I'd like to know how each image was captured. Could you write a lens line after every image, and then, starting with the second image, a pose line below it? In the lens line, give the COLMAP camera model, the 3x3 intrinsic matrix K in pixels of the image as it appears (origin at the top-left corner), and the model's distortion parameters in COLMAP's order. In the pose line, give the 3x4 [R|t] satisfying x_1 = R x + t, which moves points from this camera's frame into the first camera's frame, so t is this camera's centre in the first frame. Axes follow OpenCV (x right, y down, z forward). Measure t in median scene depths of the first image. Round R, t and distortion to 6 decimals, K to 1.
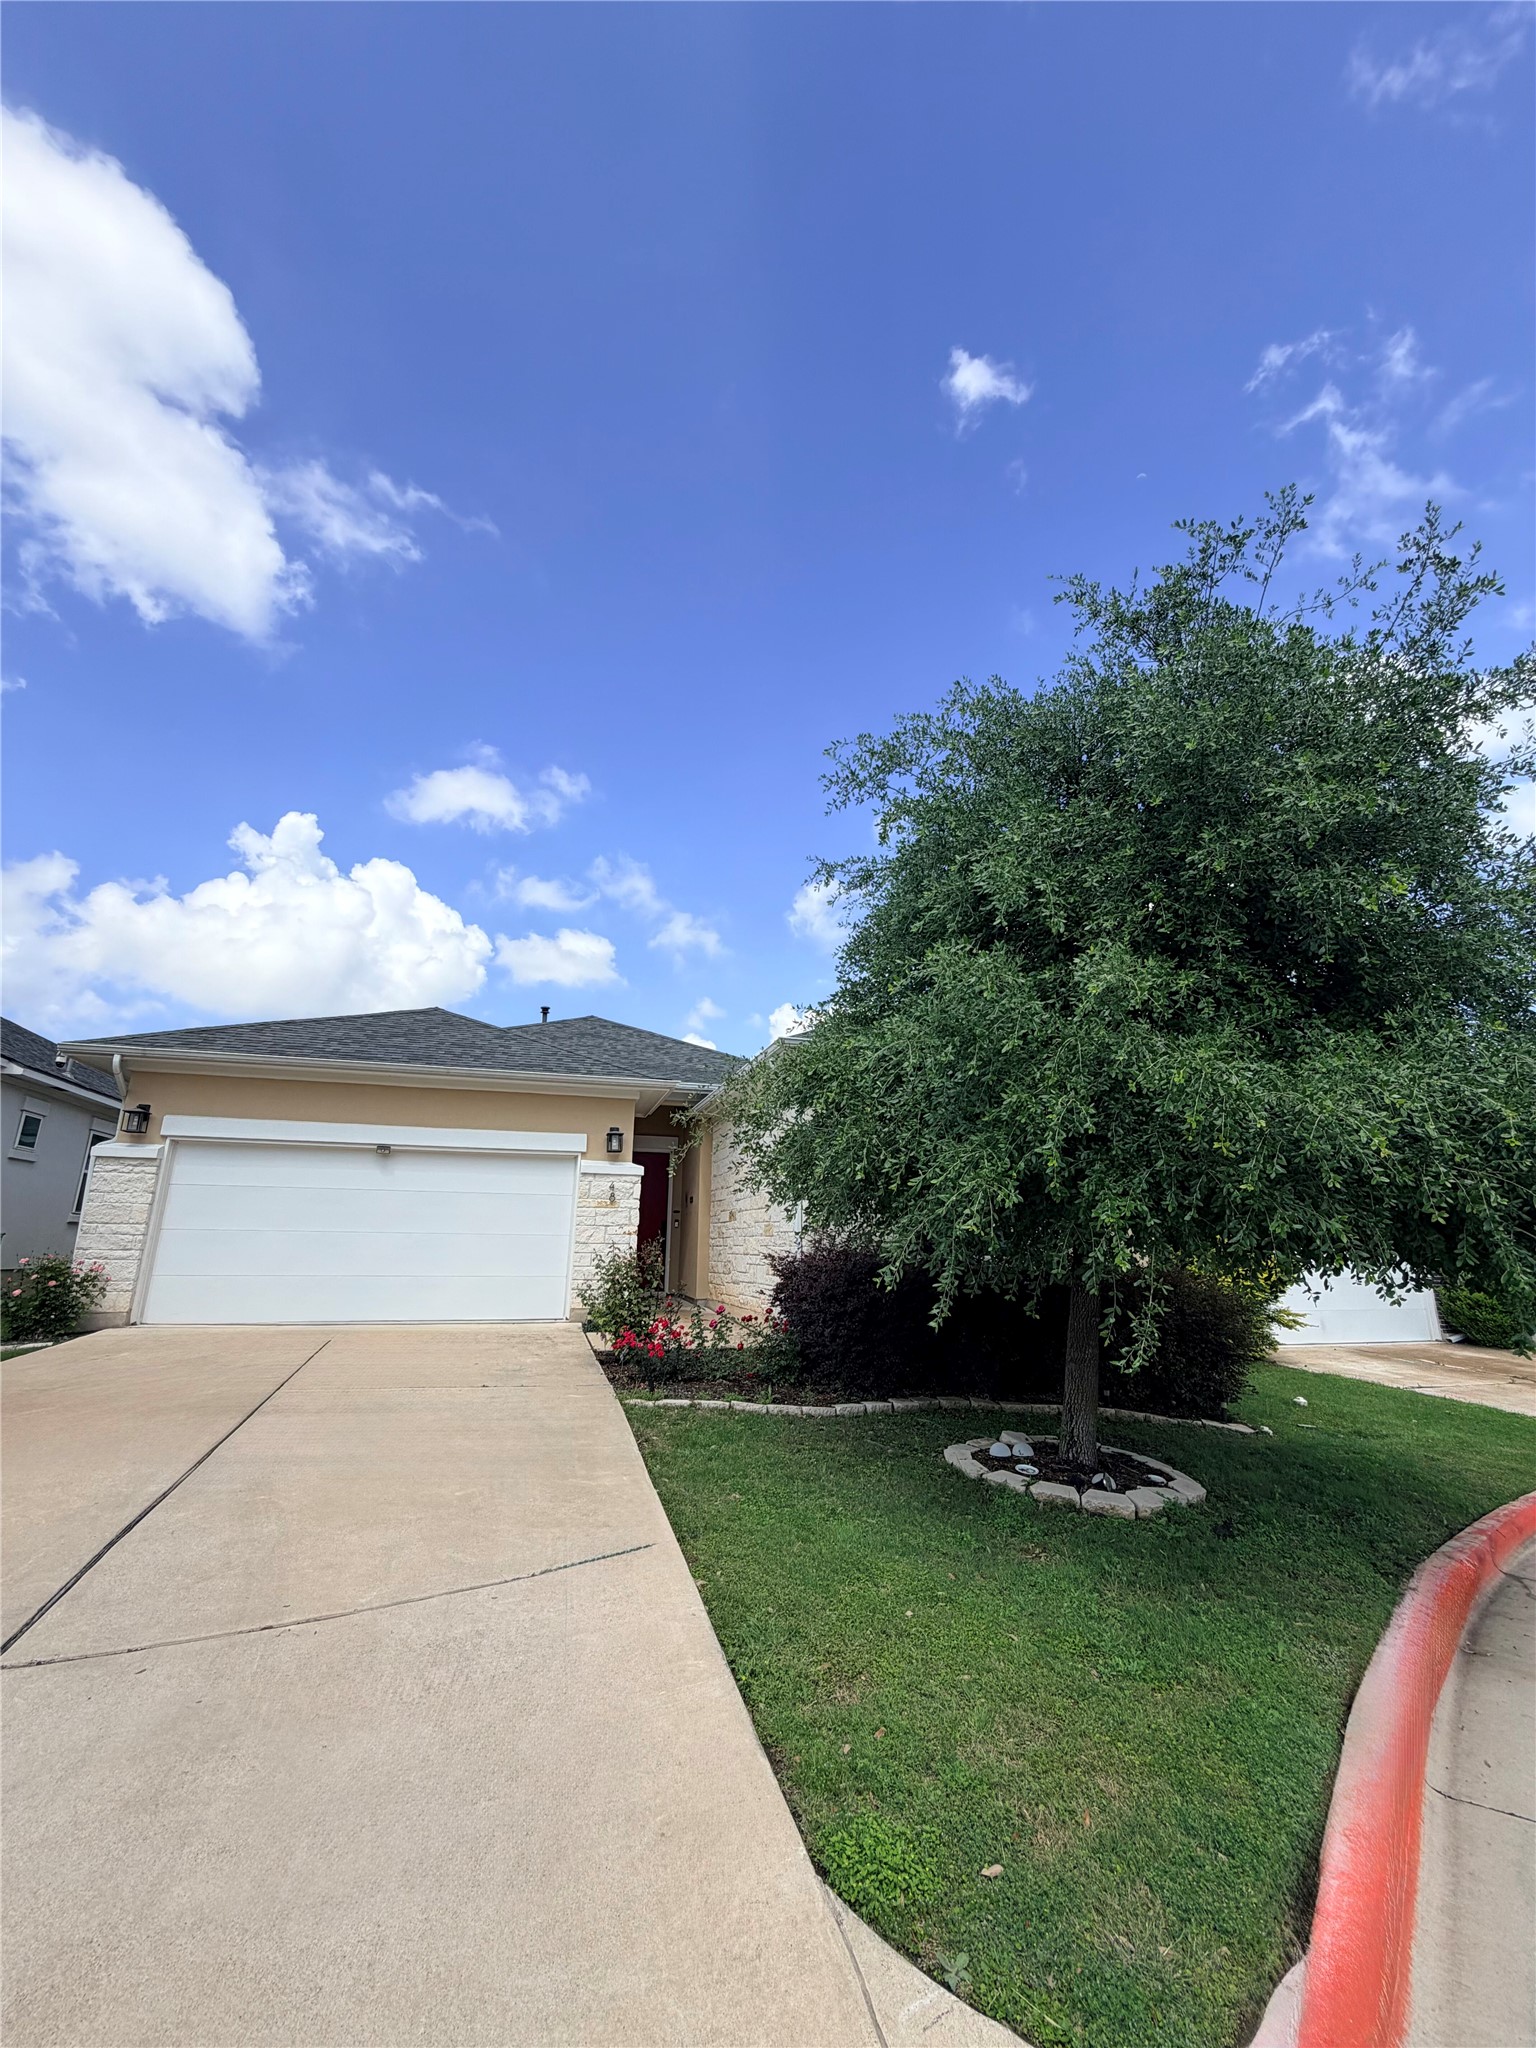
lens RADIAL K [[820.5, 0, 772.4], [0, 820.5, 1017.6], [0, 0, 1]] dist [-0.000882, 0.000148]
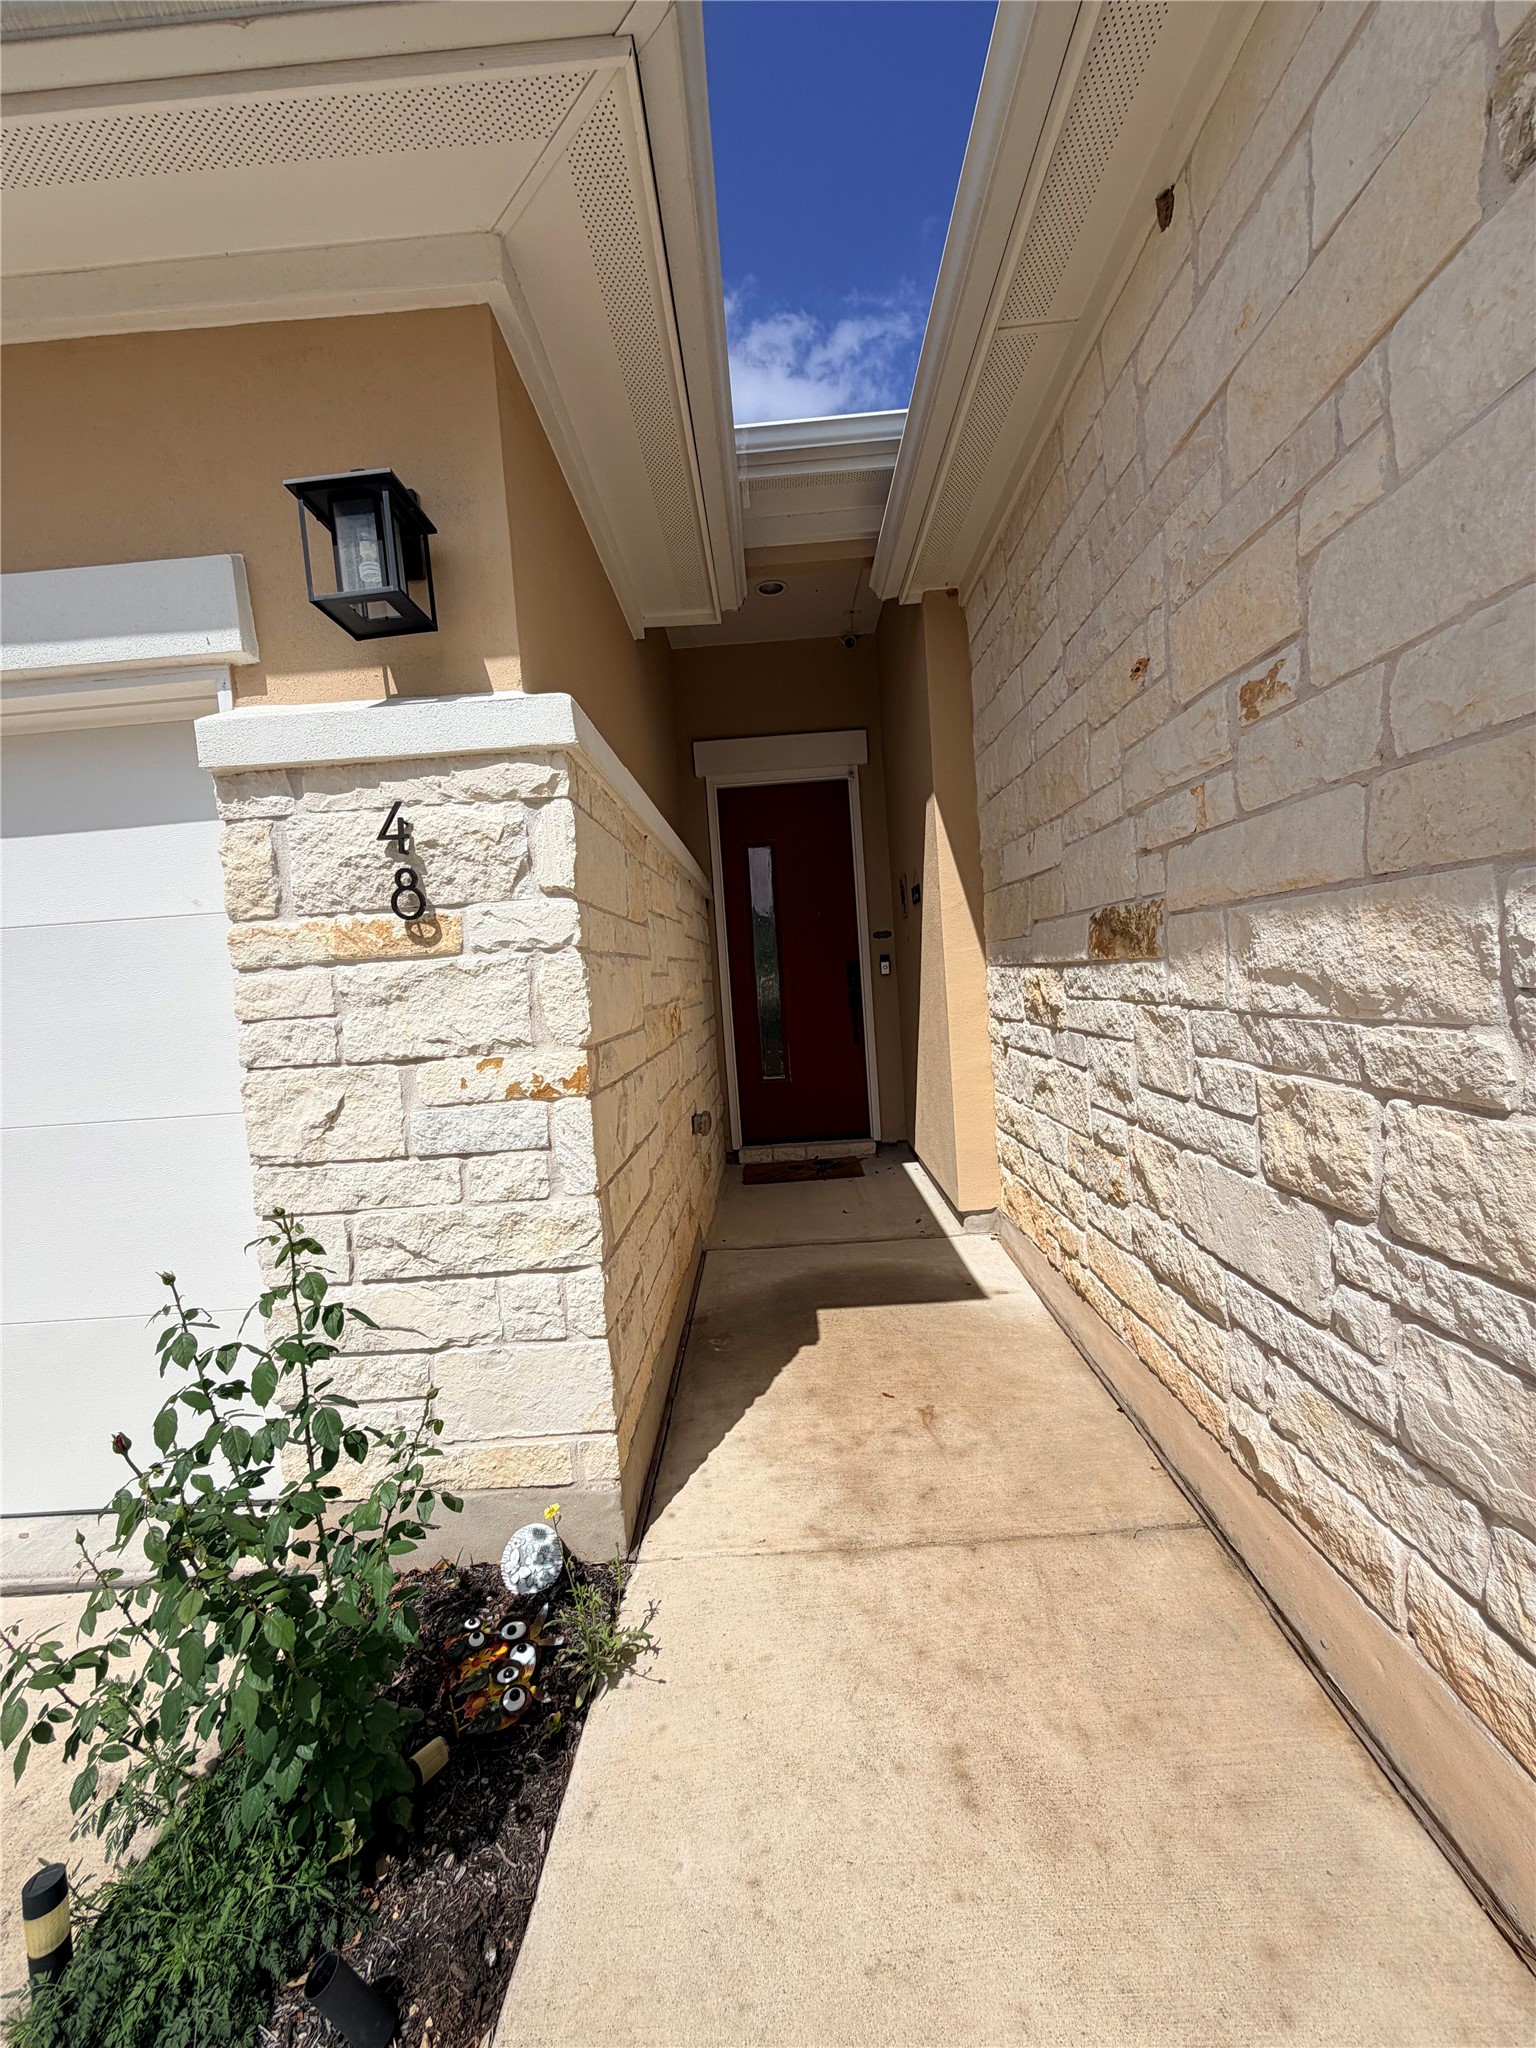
lens RADIAL K [[820.5, 0, 762.1], [0, 820.5, 1022.2], [0, 0, 1]] dist [-0.000882, 0.000148]
pose [[0.951756, -0.062621, -0.300399, -0.086592], [0.159182, 0.937690, 0.308866, 0.227394], [0.262340, -0.341783, 0.902420, 0.962937]]
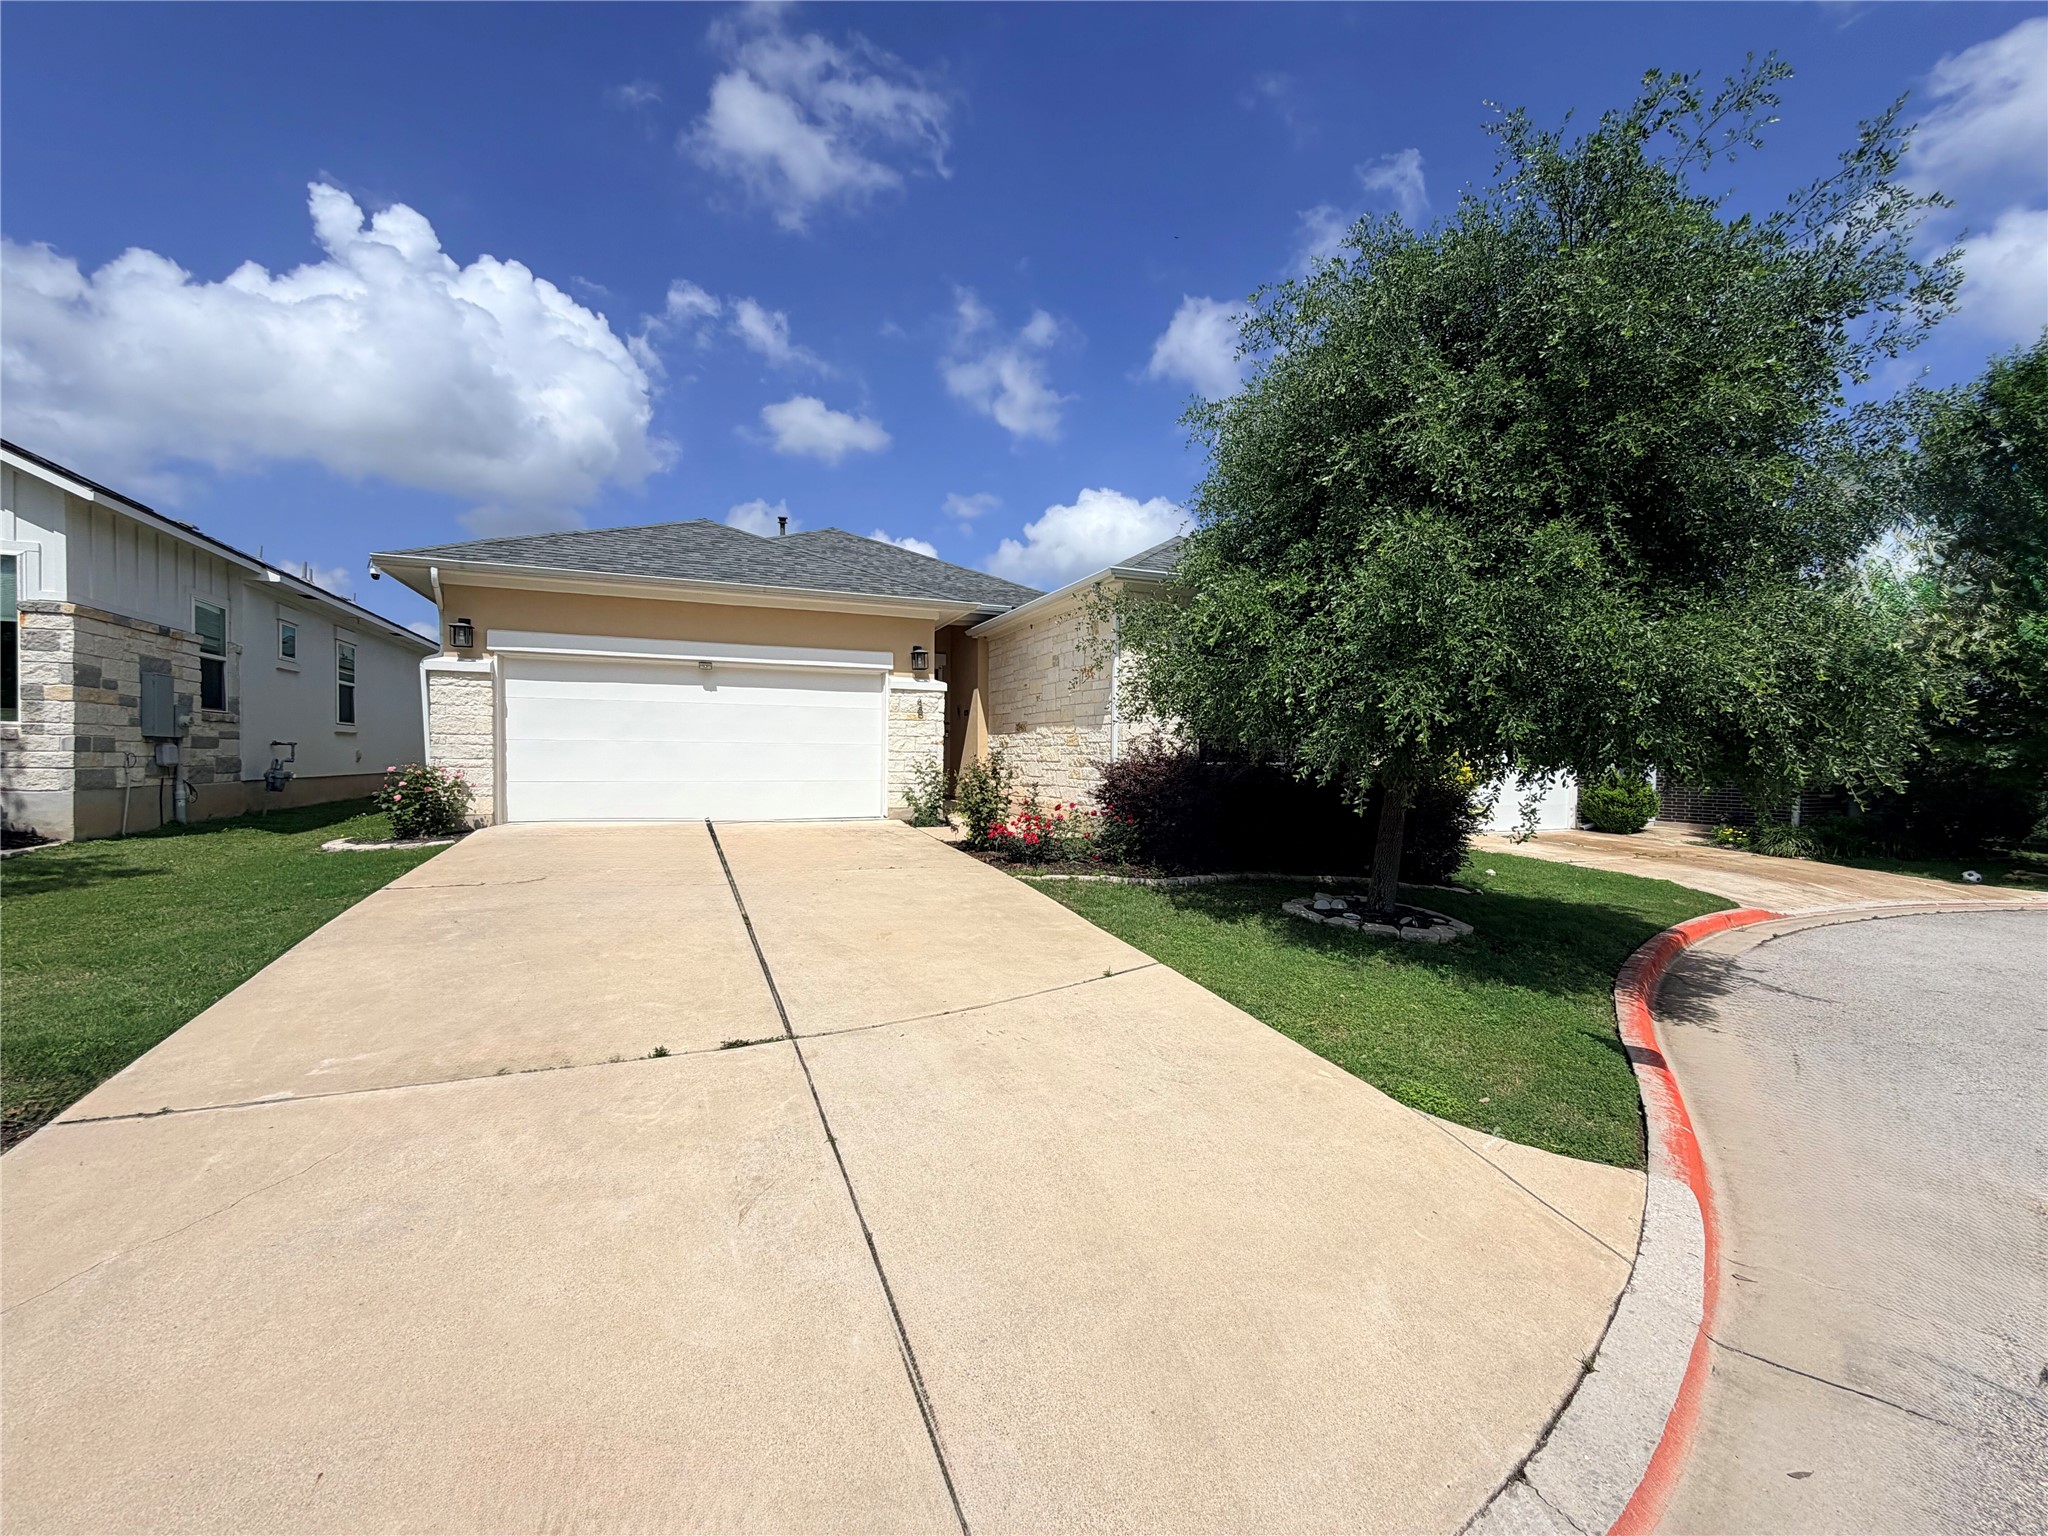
lens RADIAL K [[820.5, 0, 1019.7], [0, 820.5, 770.6], [0, 0, 1]] dist [-0.000882, 0.000148]
pose [[0.994167, -0.003217, 0.107803, -0.203607], [-0.027830, 0.958053, 0.285238, -0.021522], [-0.104199, -0.286575, 0.952375, -0.078622]]
